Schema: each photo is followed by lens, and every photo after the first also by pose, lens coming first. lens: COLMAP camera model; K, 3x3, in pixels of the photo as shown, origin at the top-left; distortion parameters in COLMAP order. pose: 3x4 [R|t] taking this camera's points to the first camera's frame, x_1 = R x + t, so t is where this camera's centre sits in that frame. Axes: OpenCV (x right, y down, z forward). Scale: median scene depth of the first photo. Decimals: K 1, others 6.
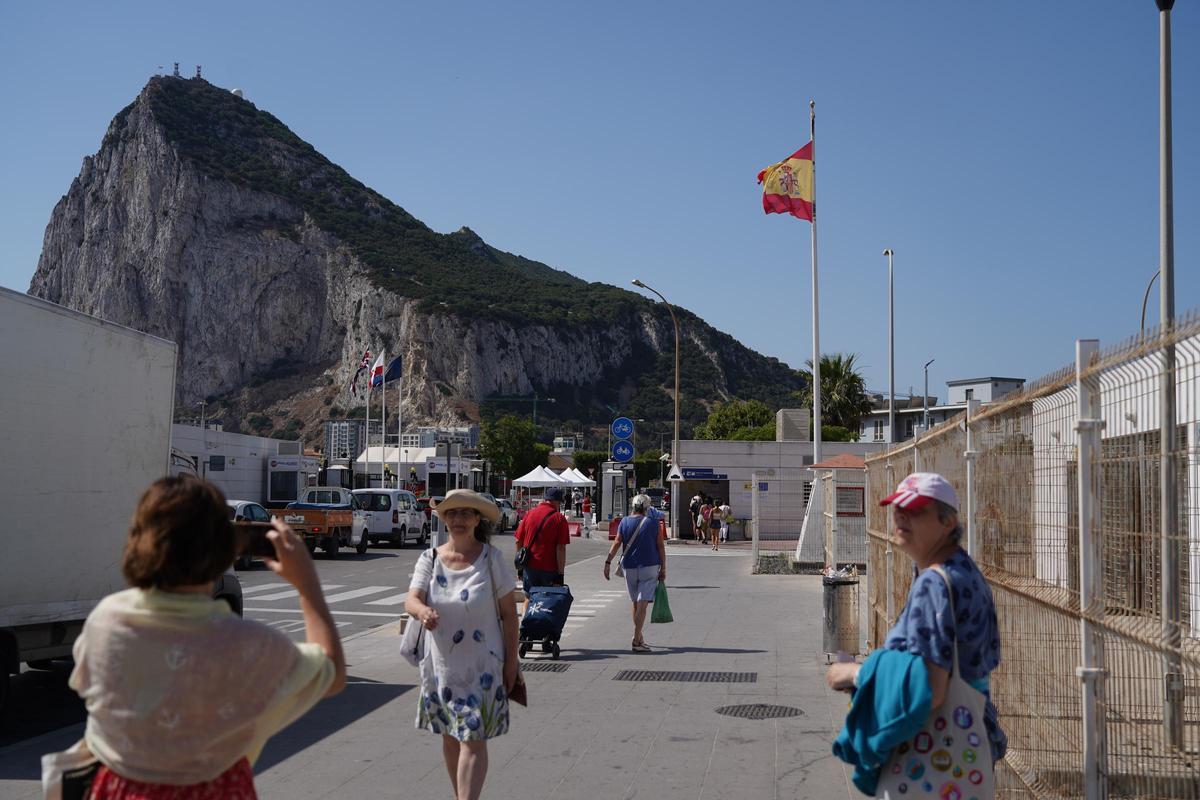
lens RADIAL K [[1350.8, 0, 600.0], [0, 1350.8, 400.0], [0, 0, 1]] dist [0.019656, 0.001313]
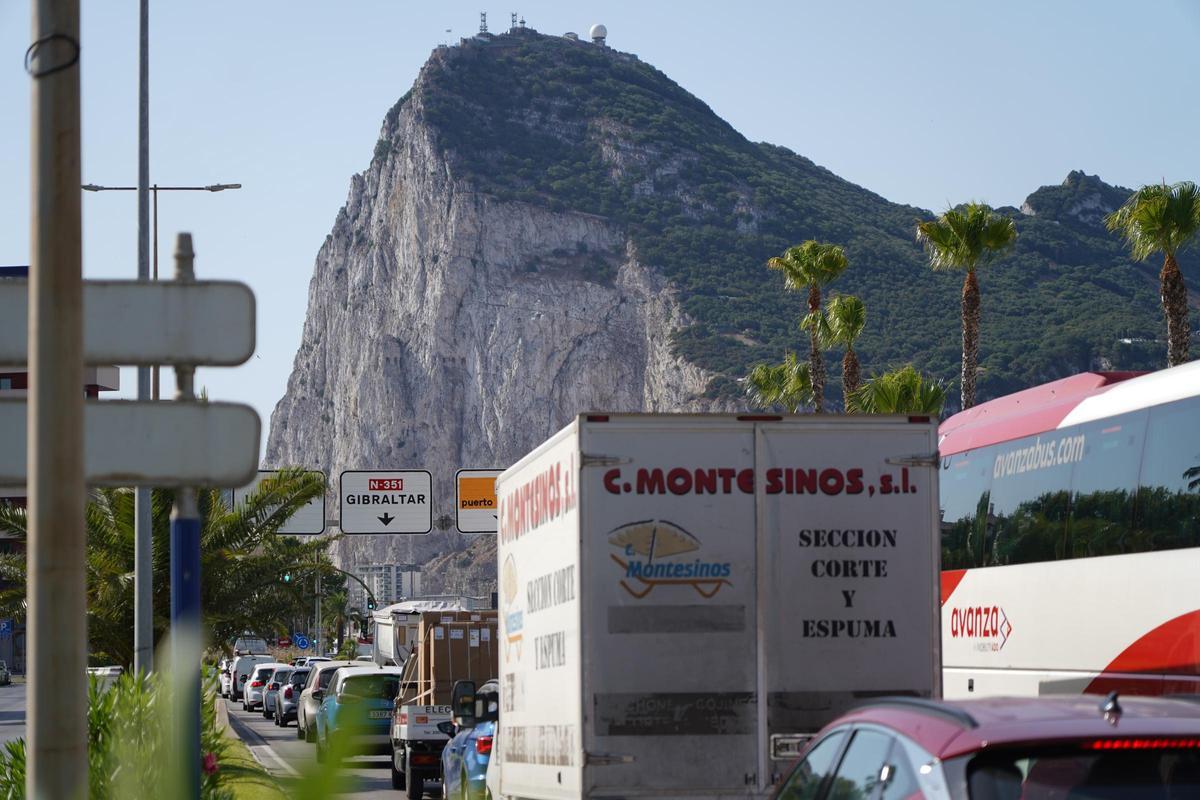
lens RADIAL K [[3191.8, 0, 600.0], [0, 3191.8, 400.0], [0, 0, 1]] dist [-0.051778, -0.405562]
pose [[0.905867, -0.059100, -0.419420, 0.444509], [0.054410, 0.998250, -0.023147, -0.023963], [0.420054, -0.001853, 0.907497, -0.454850]]
